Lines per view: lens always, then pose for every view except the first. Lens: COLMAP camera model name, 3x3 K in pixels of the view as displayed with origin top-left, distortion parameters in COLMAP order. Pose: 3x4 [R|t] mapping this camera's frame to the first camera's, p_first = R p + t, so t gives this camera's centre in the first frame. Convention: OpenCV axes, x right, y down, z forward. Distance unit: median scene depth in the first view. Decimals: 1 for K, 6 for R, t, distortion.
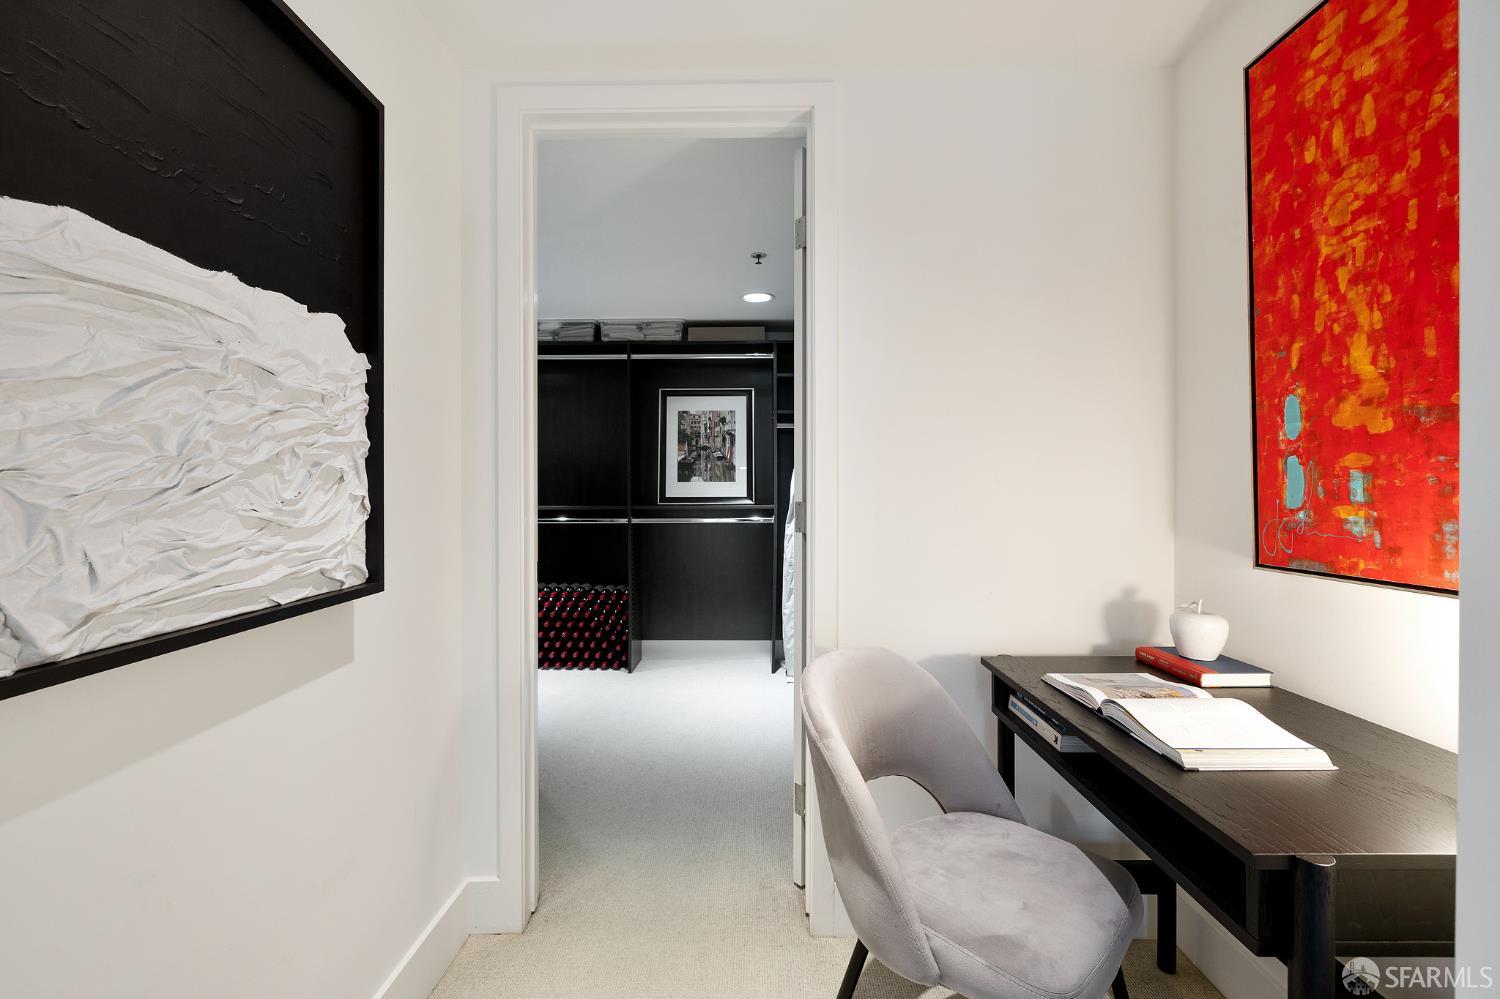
lens RADIAL K [[648.6, 0, 748.8], [0, 648.6, 493.8], [0, 0, 1]] dist [-0.000256, 0.000134]
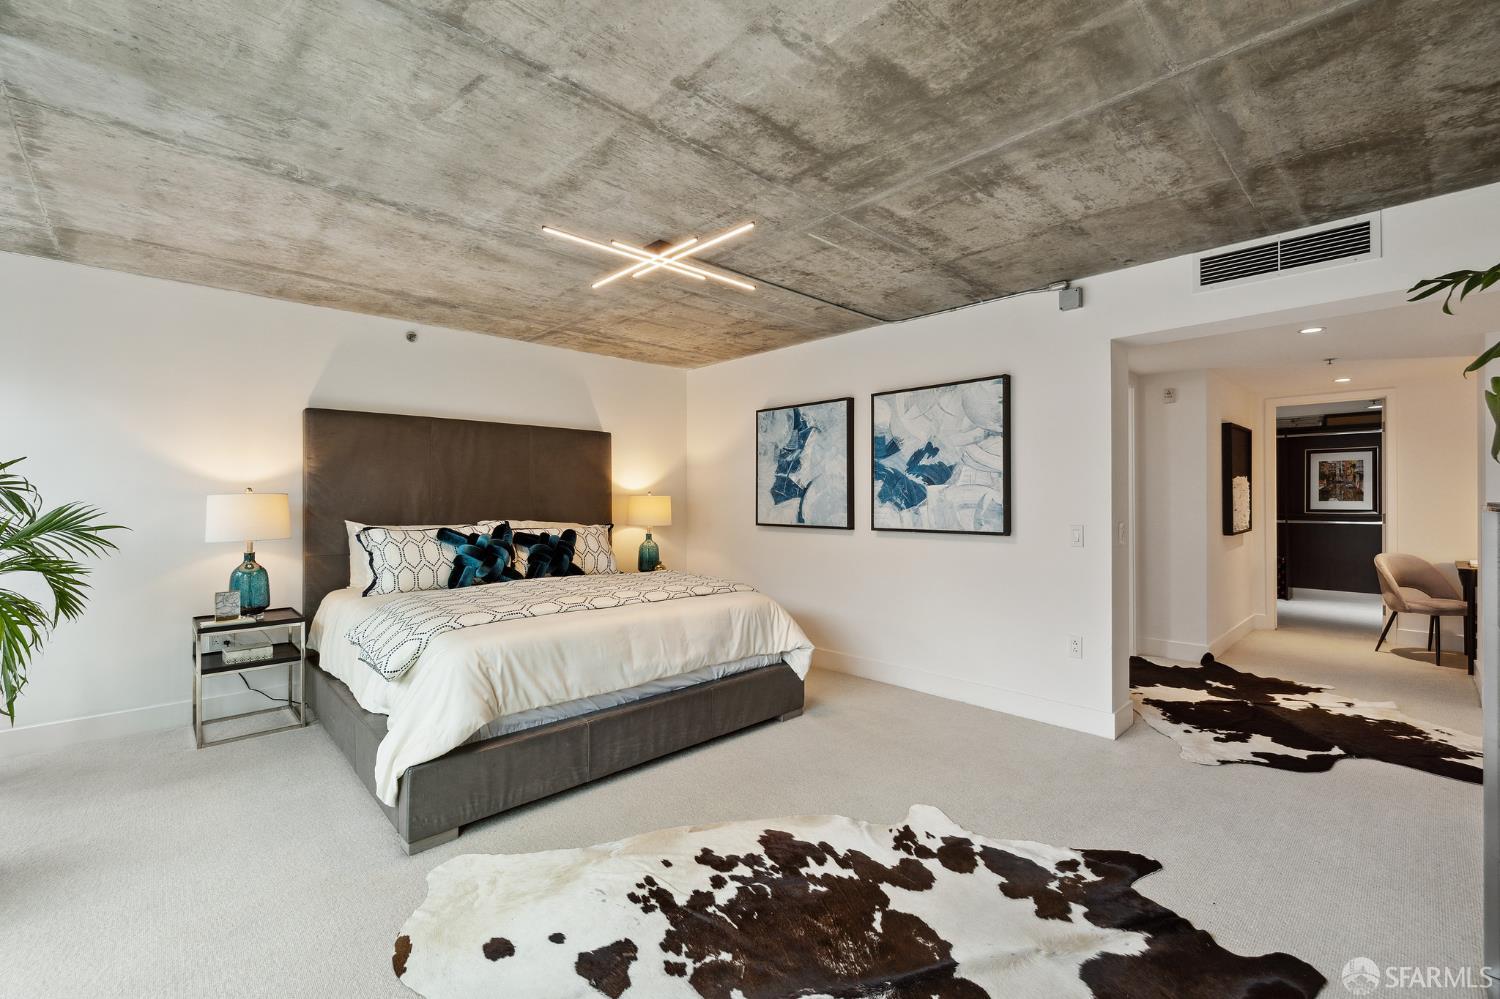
lens RADIAL K [[648.6, 0, 750.0], [0, 648.6, 494.0], [0, 0, 1]] dist [-0.000256, 0.000134]
pose [[0.696451, -0.008921, -0.717549, 0.080198], [0.000279, 0.999926, -0.012161, -0.017475], [0.717604, 0.008269, 0.696402, -1.368590]]
